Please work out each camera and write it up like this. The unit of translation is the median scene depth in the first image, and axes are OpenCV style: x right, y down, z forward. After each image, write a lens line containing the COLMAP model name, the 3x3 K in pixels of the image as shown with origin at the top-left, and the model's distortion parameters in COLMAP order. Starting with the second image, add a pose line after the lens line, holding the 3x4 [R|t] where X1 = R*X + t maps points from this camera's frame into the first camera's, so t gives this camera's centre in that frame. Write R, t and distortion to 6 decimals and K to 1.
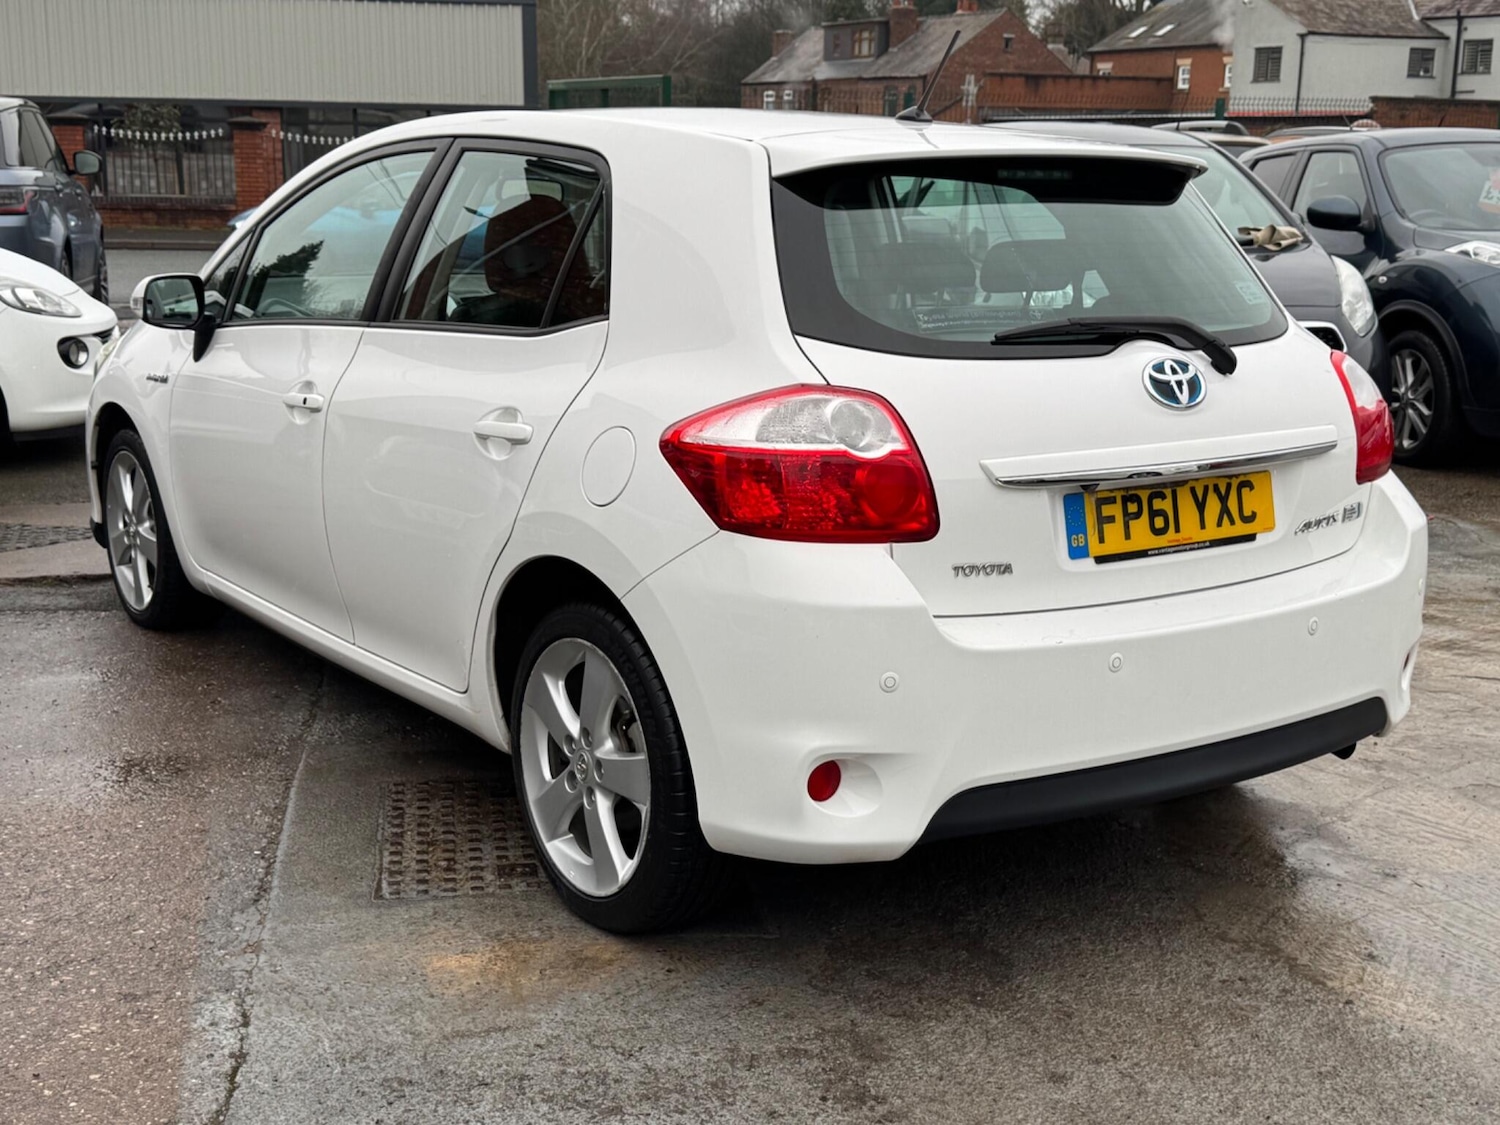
lens RADIAL K [[1702.6, 0, 745.2], [0, 1702.6, 556.7], [0, 0, 1]] dist [0.183401, -0.405731]
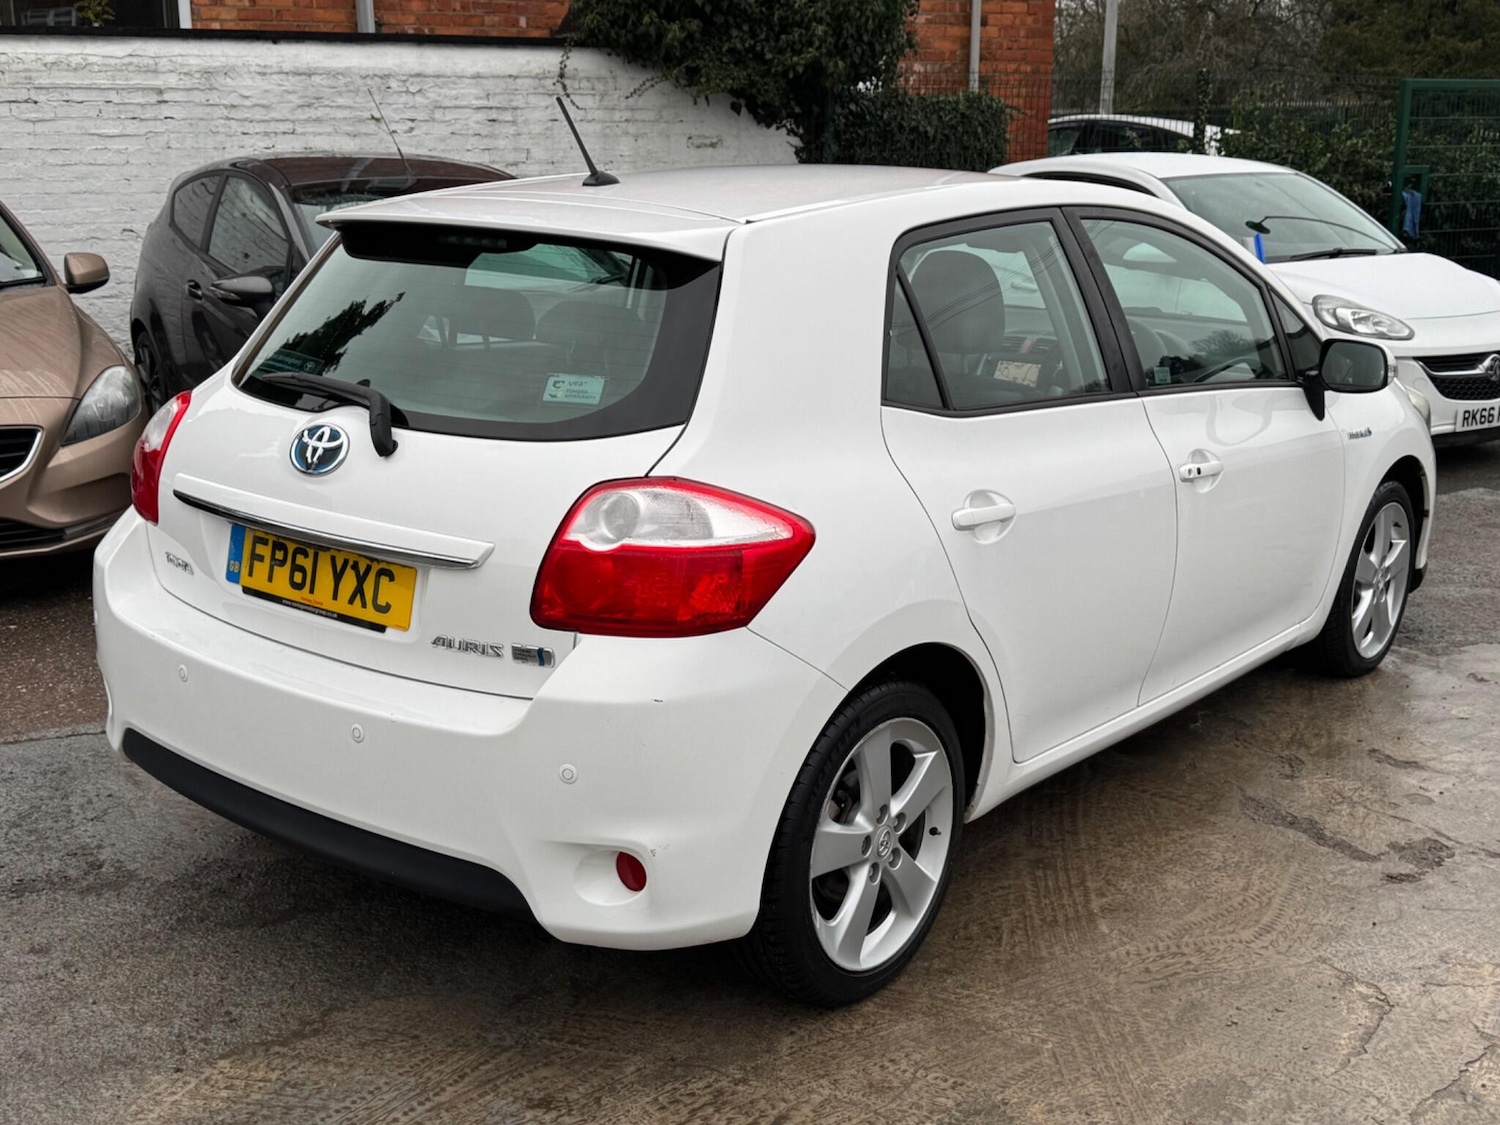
lens RADIAL K [[1696.1, 0, 746.1], [0, 1696.1, 550.2], [0, 0, 1]] dist [0.205635, -0.465005]
pose [[0.294121, 0.222246, -0.929570, 1.193365], [-0.205810, 0.964500, 0.165477, -0.245176], [0.933346, 0.142645, 0.329420, 0.845905]]
